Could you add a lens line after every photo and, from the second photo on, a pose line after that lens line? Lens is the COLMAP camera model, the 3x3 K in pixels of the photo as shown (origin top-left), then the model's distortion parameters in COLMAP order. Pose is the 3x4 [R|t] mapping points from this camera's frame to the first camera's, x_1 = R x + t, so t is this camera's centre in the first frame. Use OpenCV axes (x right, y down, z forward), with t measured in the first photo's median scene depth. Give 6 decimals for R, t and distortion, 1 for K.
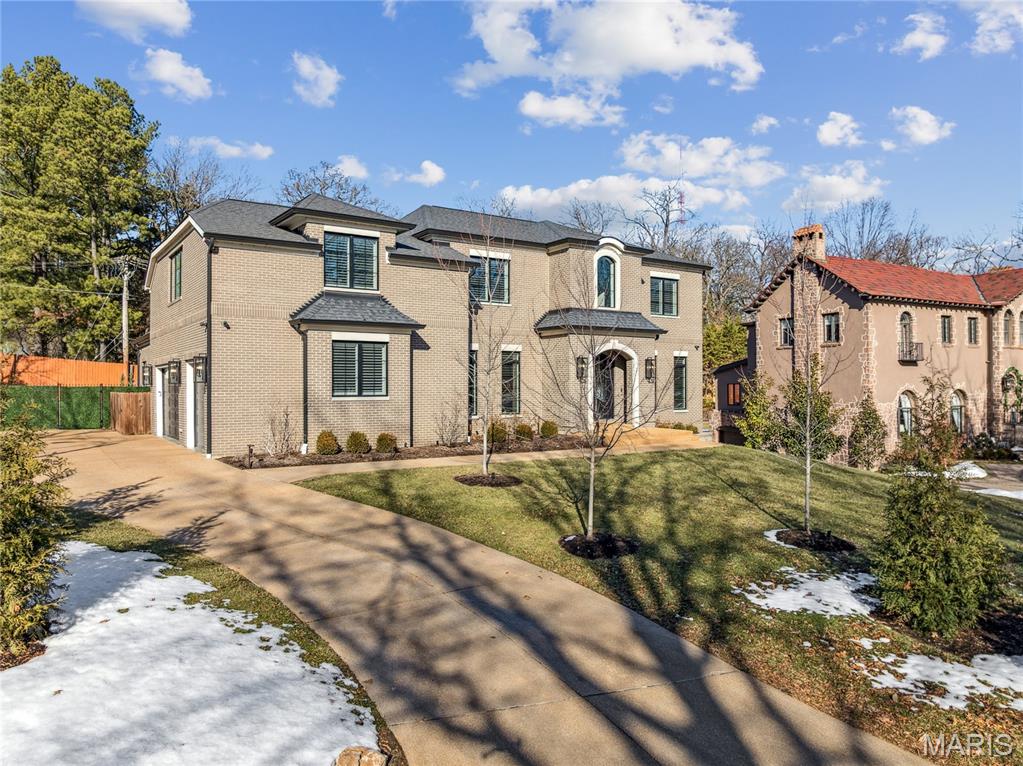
lens RADIAL K [[725.7, 0, 511.5], [0, 725.7, 383.0], [0, 0, 1]] dist [-0.056806, 0.027223]
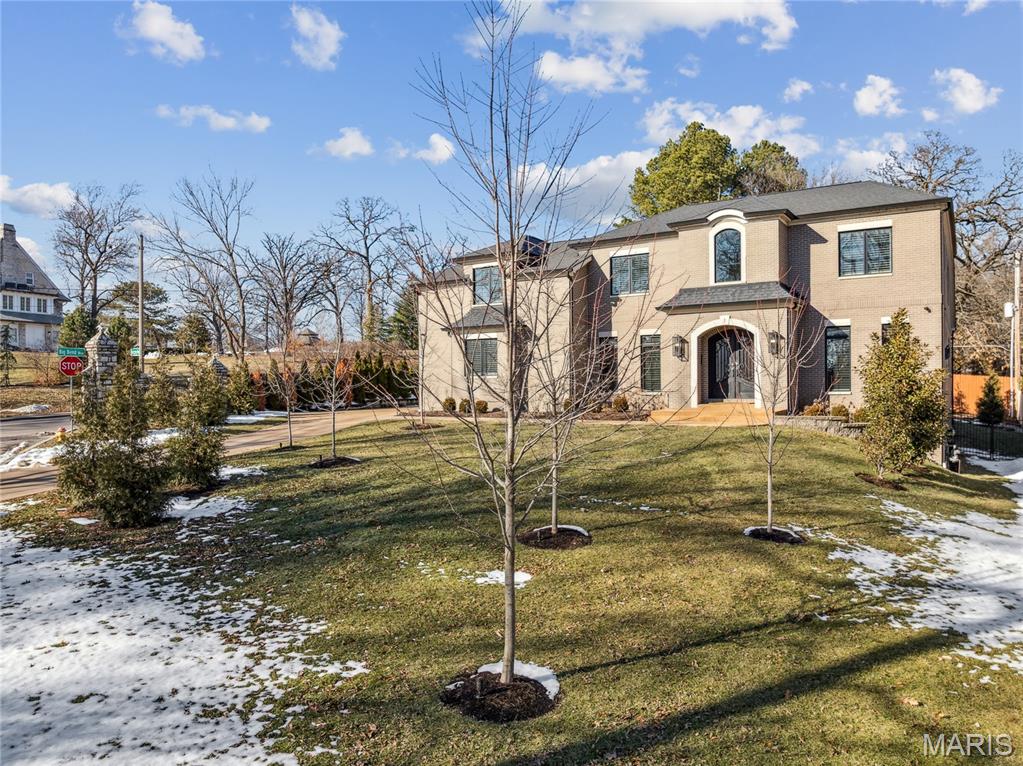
lens RADIAL K [[730.9, 0, 511.7], [0, 730.9, 395.2], [0, 0, 1]] dist [-0.060382, 0.034165]
pose [[0.392627, 0.007786, -0.919665, 0.925069], [0.012310, 0.999830, 0.013720, 0.029932], [0.919615, -0.016708, 0.392464, 0.359591]]
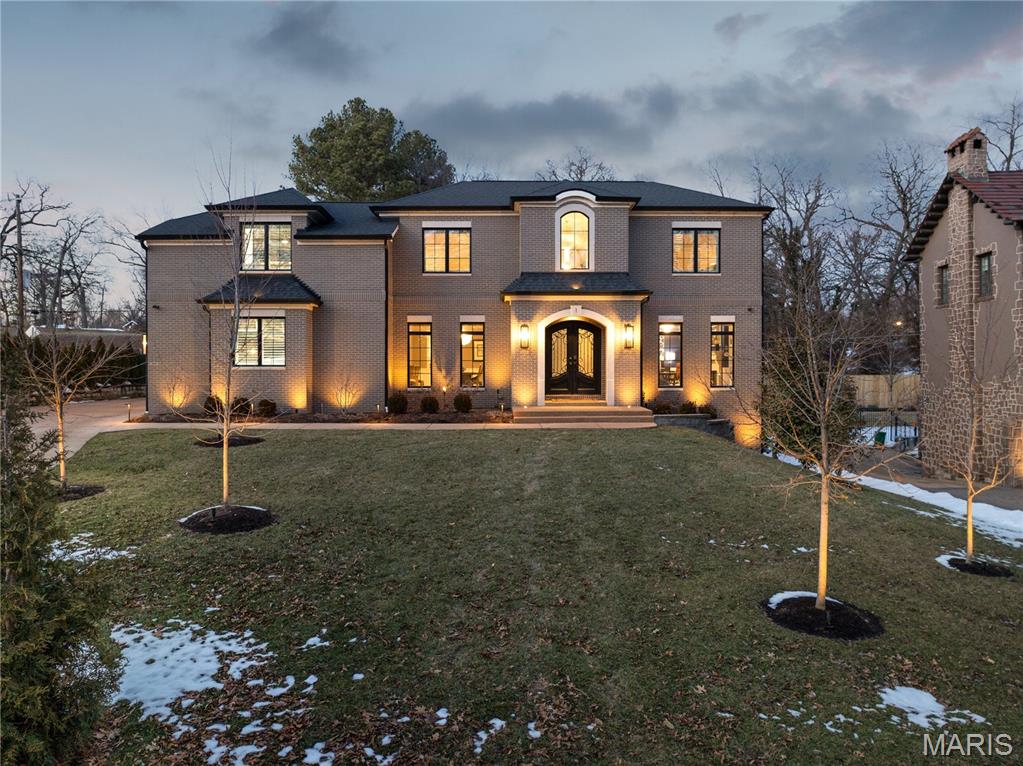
lens RADIAL K [[721.4, 0, 511.5], [0, 721.4, 383.0], [0, 0, 1]] dist [-0.063696, 0.037134]
pose [[0.832507, 0.011448, -0.553896, 0.566930], [0.001619, 0.999732, 0.023096, 0.015127], [0.554012, -0.020125, 0.832266, 0.223317]]
